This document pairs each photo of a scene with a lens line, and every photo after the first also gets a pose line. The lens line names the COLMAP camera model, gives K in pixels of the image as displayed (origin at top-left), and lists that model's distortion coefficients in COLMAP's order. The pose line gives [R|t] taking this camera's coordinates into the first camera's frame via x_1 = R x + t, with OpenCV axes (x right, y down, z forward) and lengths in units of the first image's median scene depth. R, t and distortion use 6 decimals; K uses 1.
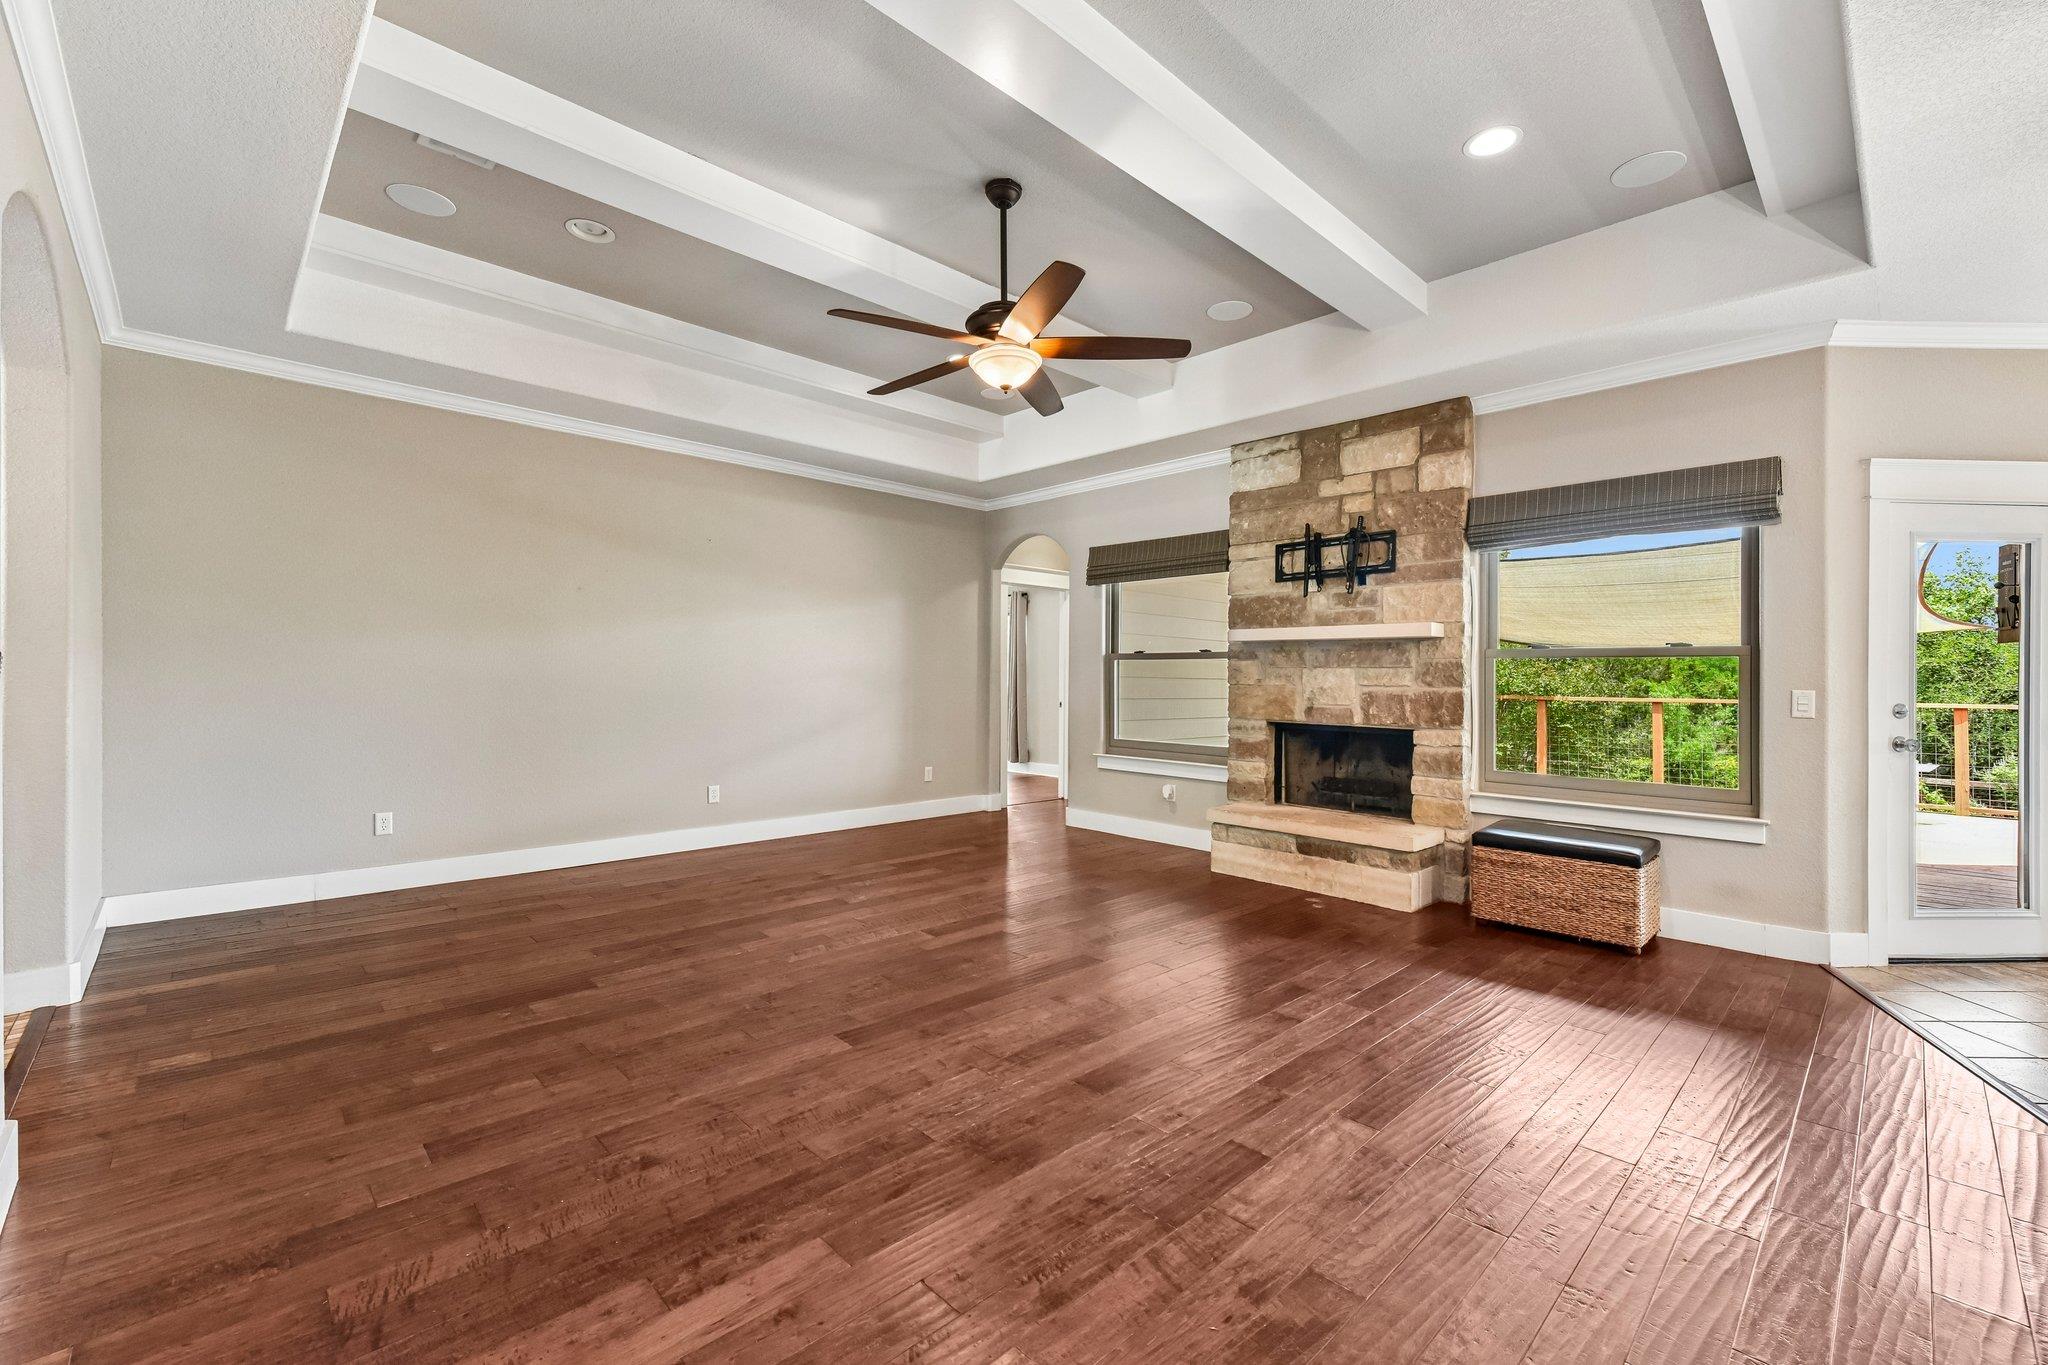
lens RADIAL K [[852.5, 0, 1024.0], [0, 852.5, 682.5], [0, 0, 1]] dist [0.000630, -0.000089]
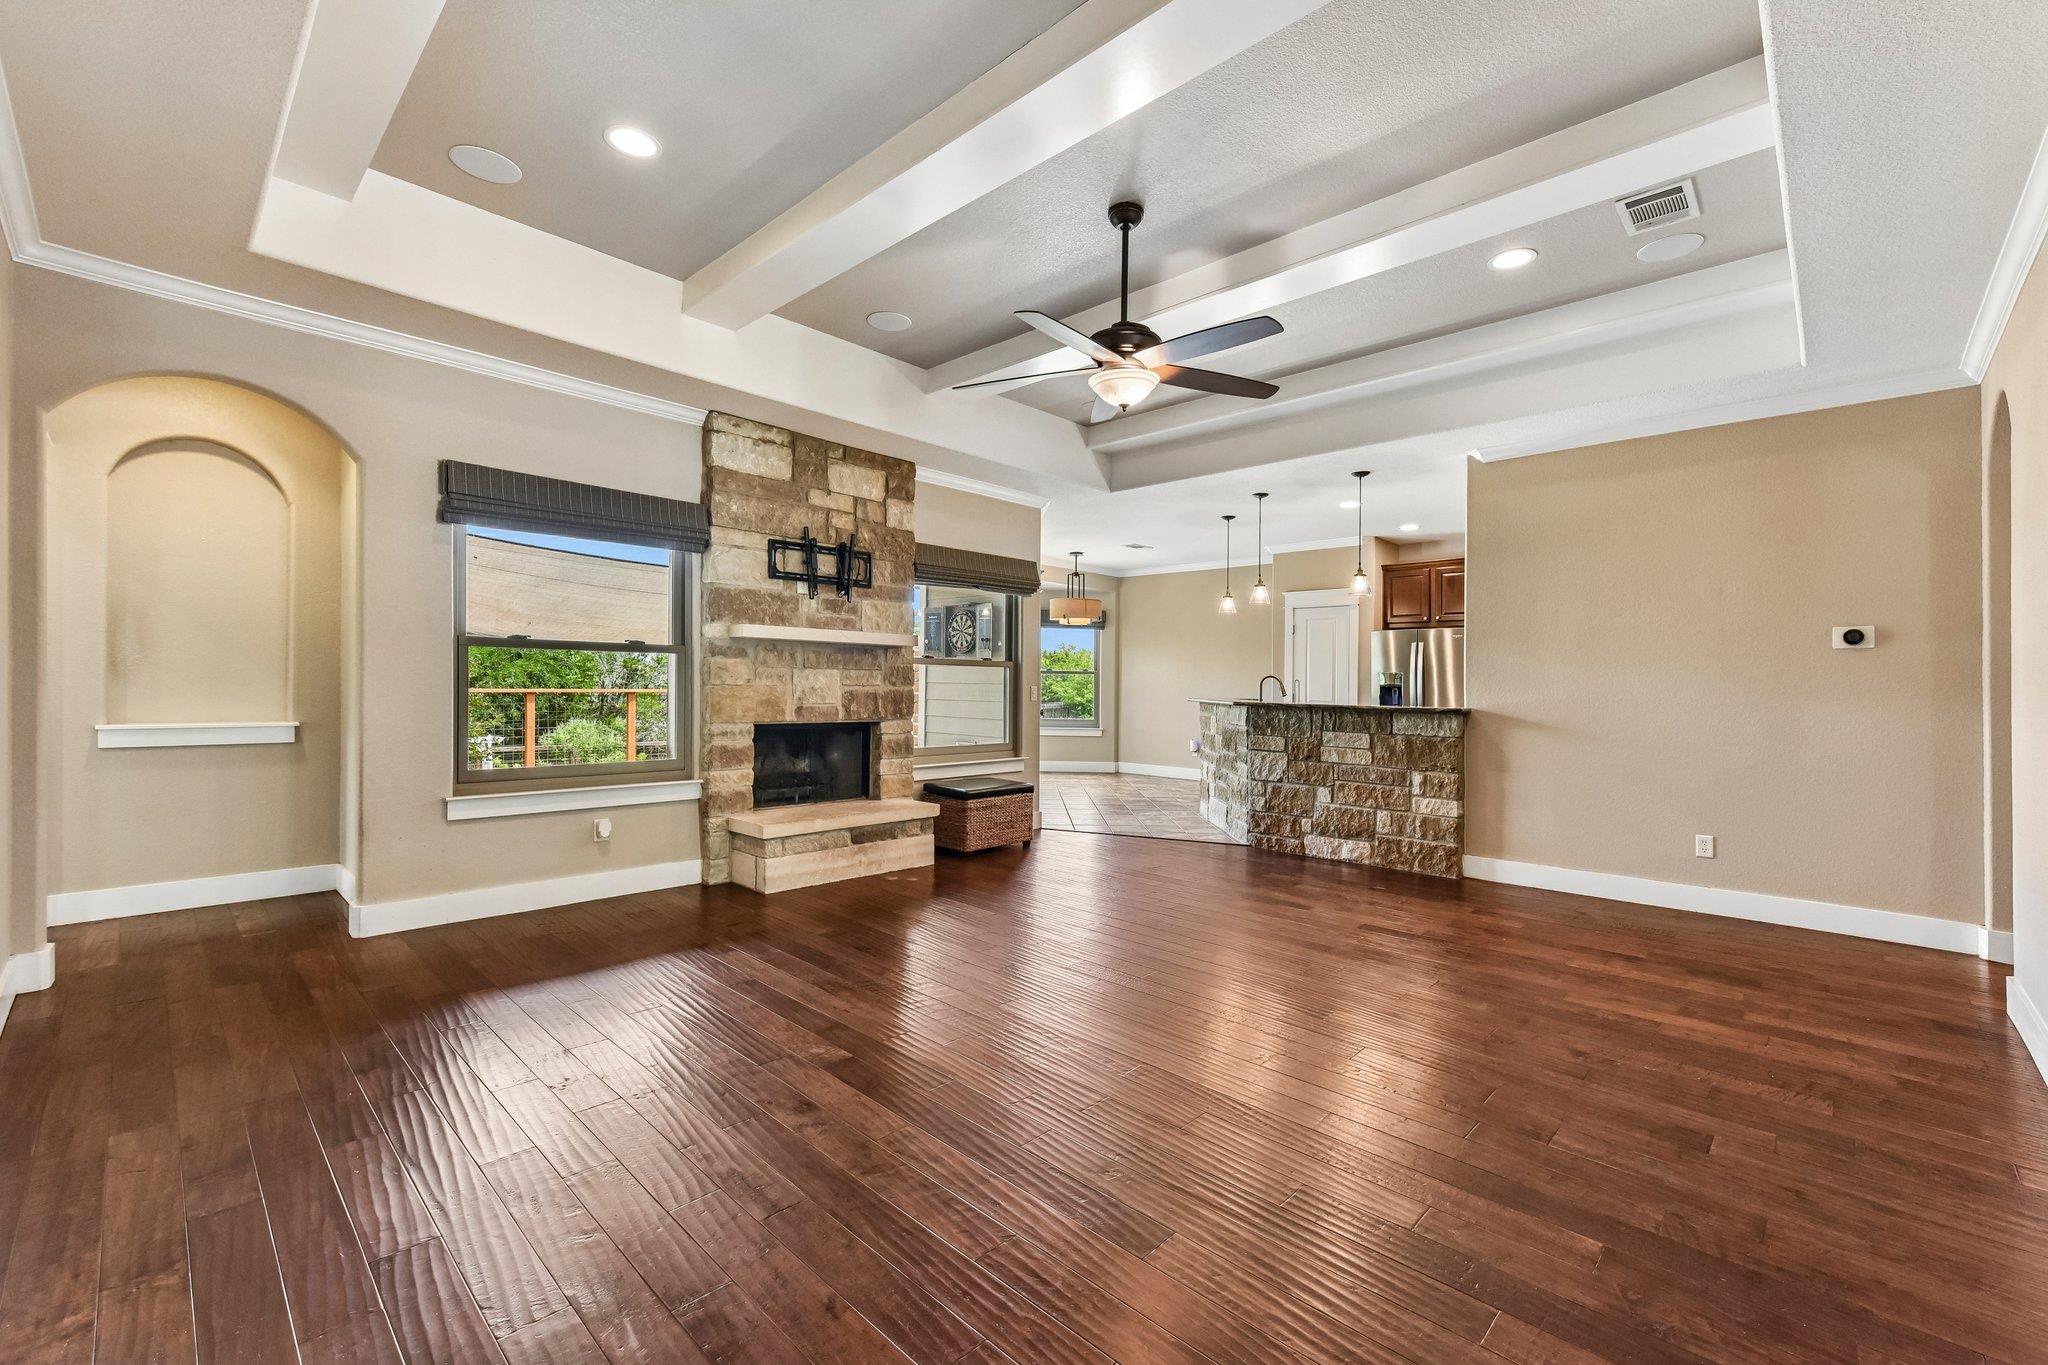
lens RADIAL K [[852.4, 0, 1043.7], [0, 852.4, 674.8], [0, 0, 1]] dist [0.012806, -0.000070]
pose [[-0.049840, -0.001854, 0.998756, -0.724830], [-0.011340, 0.999935, 0.001291, -0.014402], [-0.998693, -0.011261, -0.049857, 0.790544]]
